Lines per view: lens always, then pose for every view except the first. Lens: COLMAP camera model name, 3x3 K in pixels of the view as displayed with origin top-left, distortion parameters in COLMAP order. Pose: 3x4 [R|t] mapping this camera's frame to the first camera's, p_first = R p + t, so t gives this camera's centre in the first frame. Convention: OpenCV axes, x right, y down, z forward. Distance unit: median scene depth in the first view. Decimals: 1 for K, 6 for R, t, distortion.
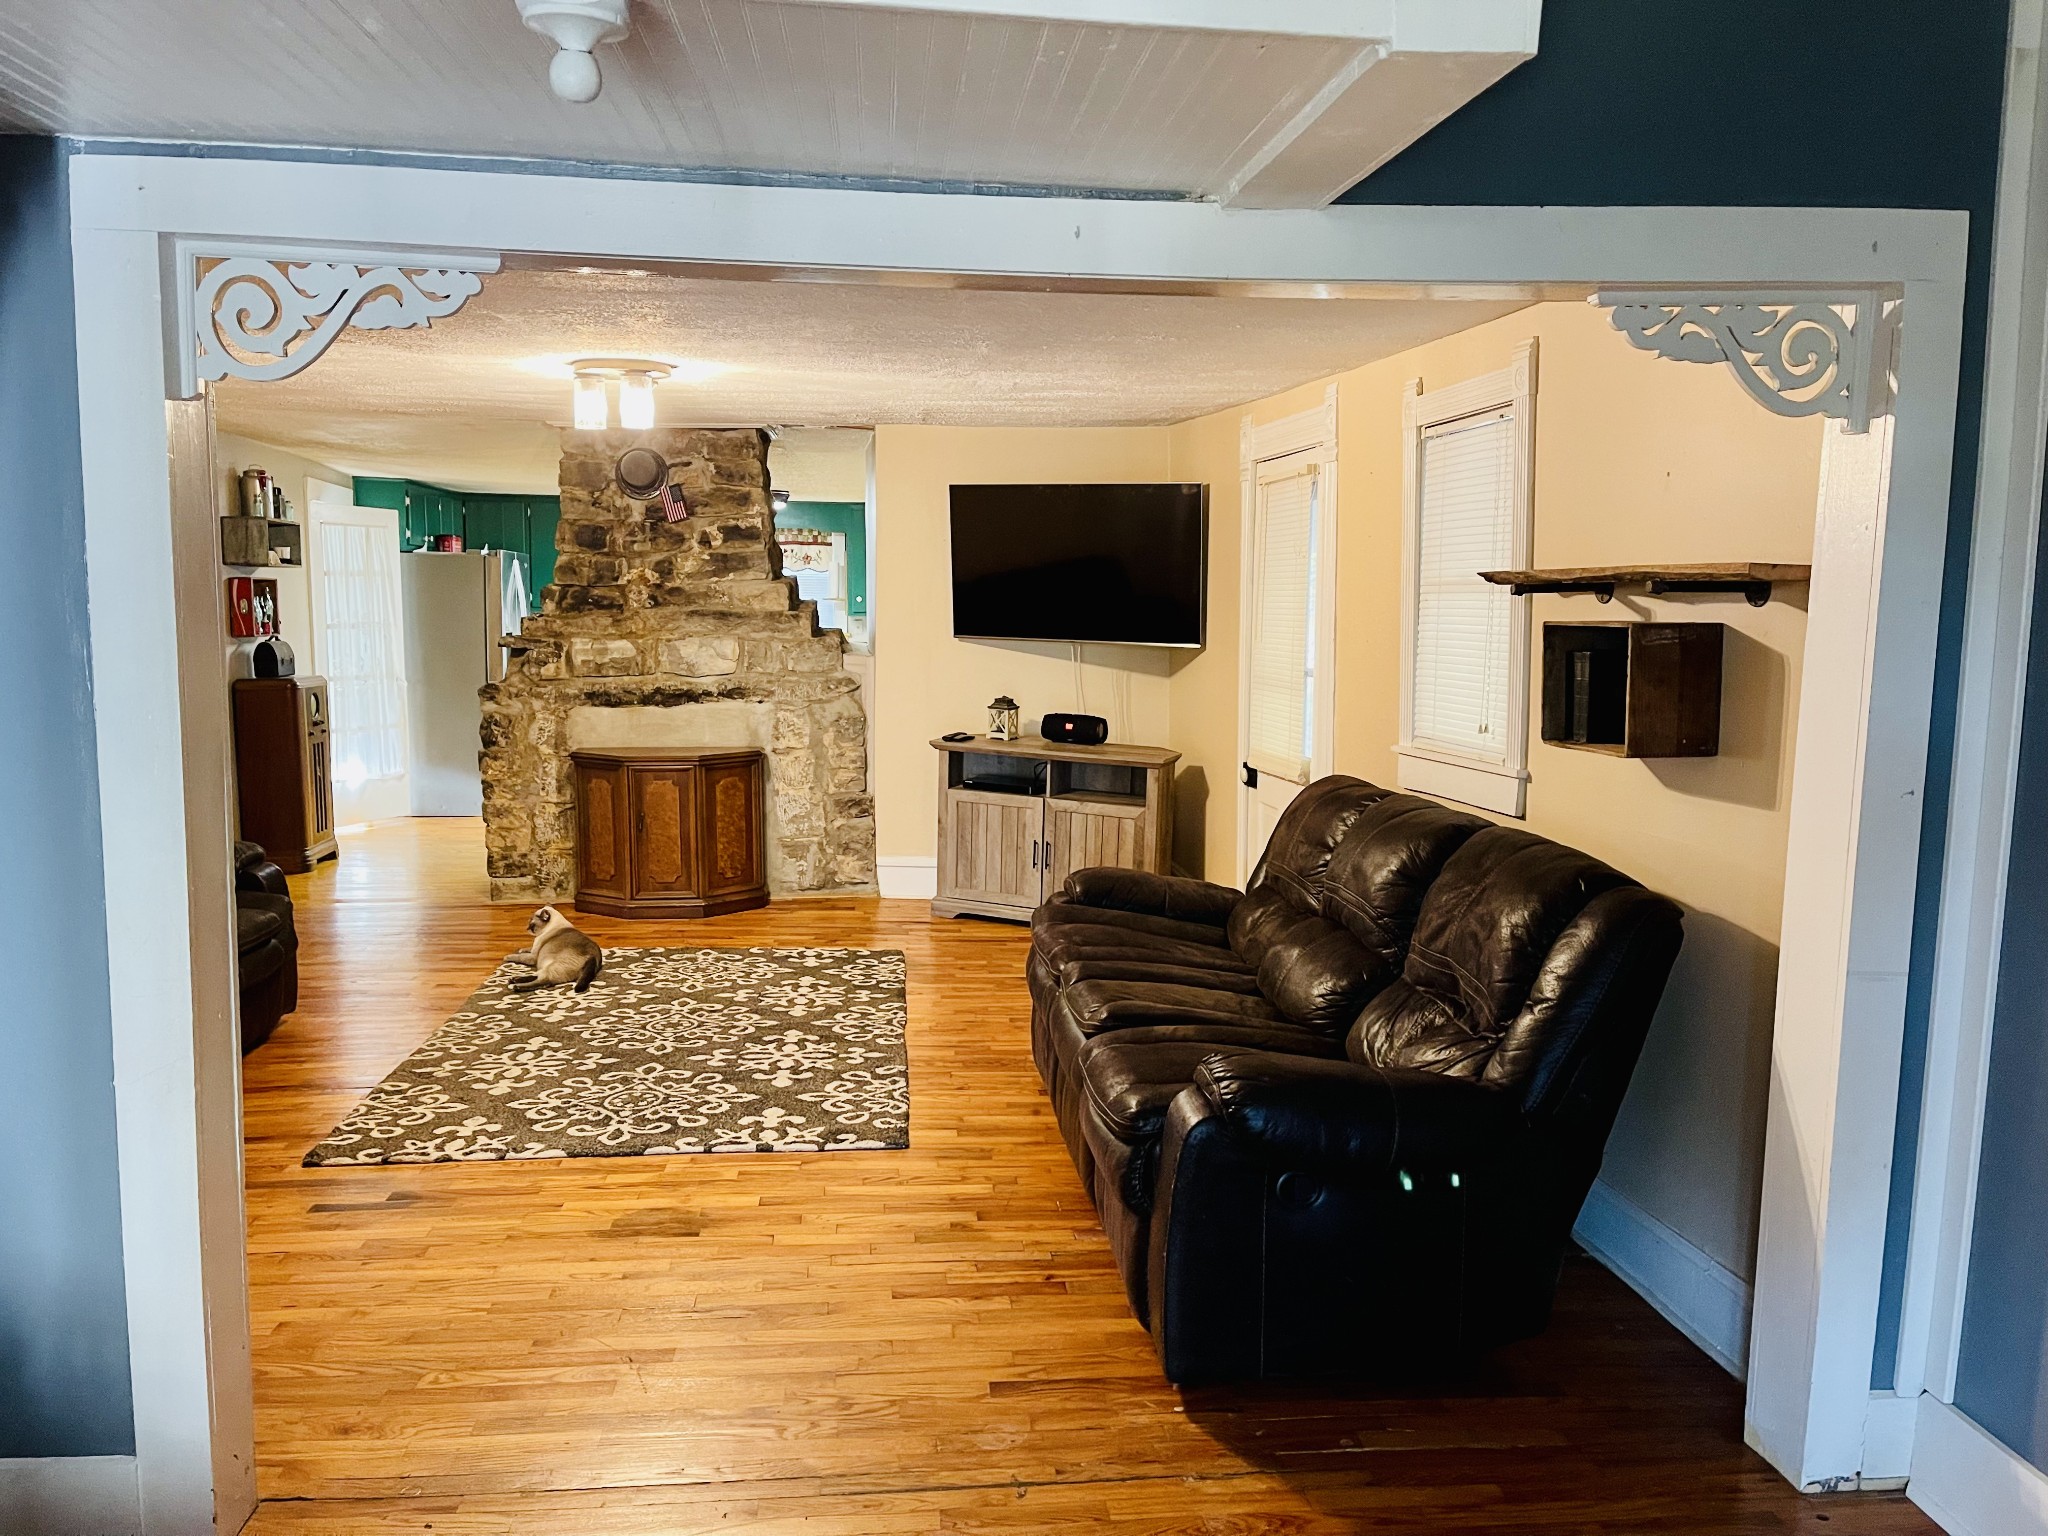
lens RADIAL K [[1553.1, 0, 1021.2], [0, 1553.1, 769.2], [0, 0, 1]] dist [0.042452, -0.017368]
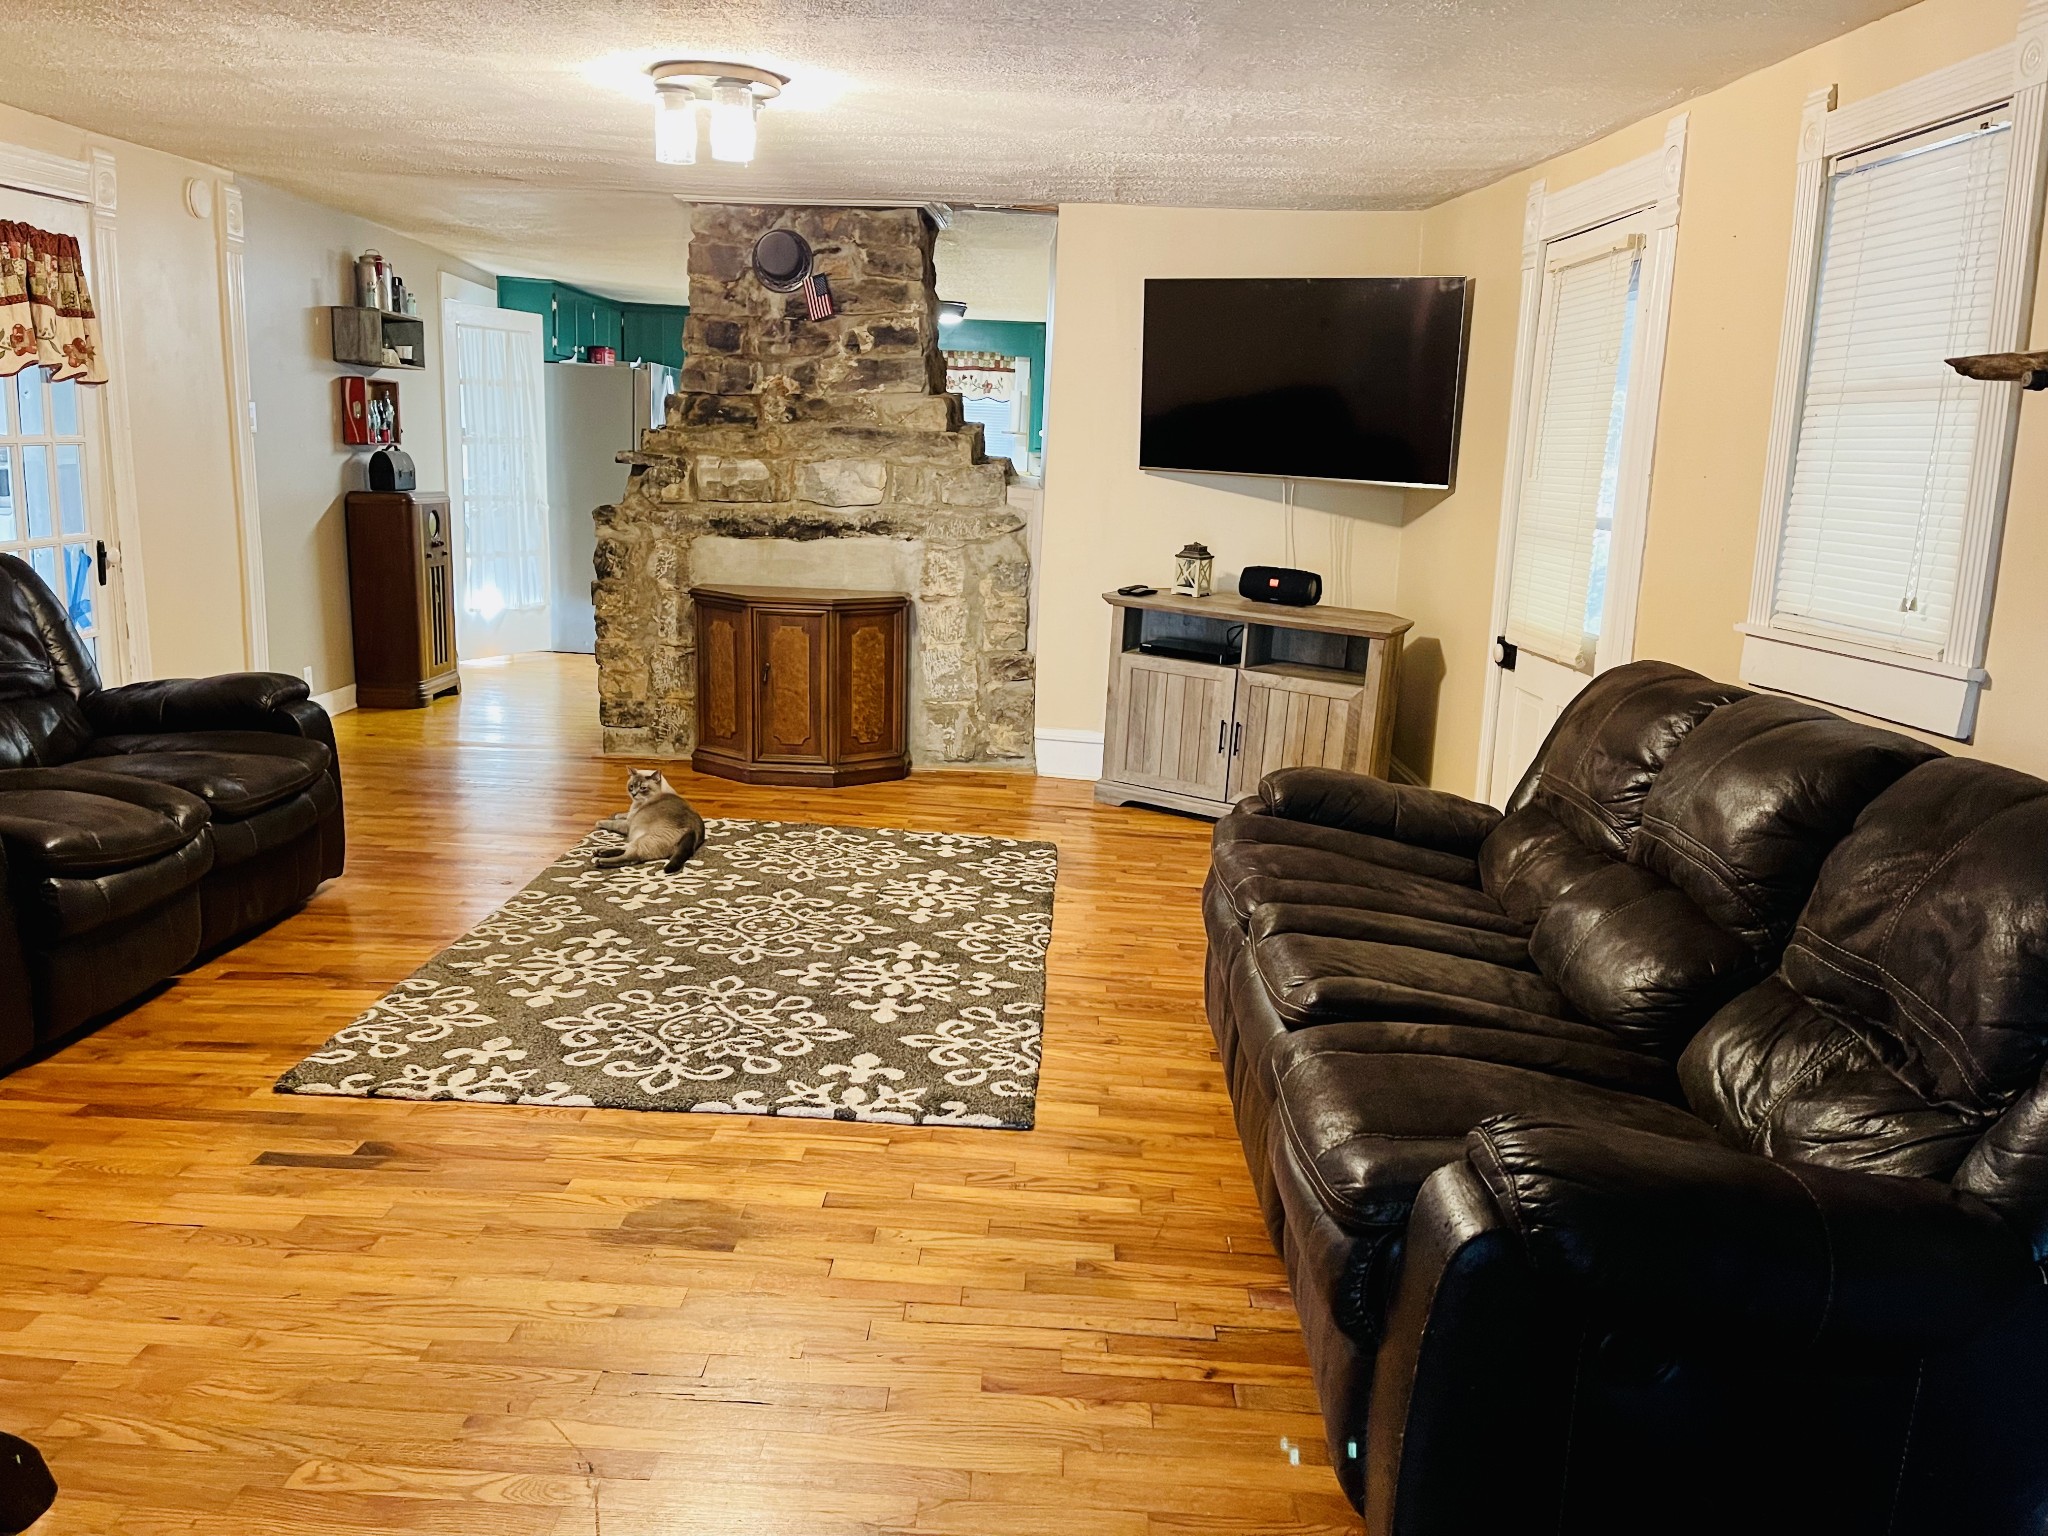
lens RADIAL K [[1553.1, 0, 1019.3], [0, 1553.1, 776.1], [0, 0, 1]] dist [0.042452, -0.017368]
pose [[0.991405, 0.058014, -0.117260, -0.000091], [-0.046562, 0.994081, 0.098154, -0.000773], [0.122261, -0.091851, 0.988239, 0.226356]]
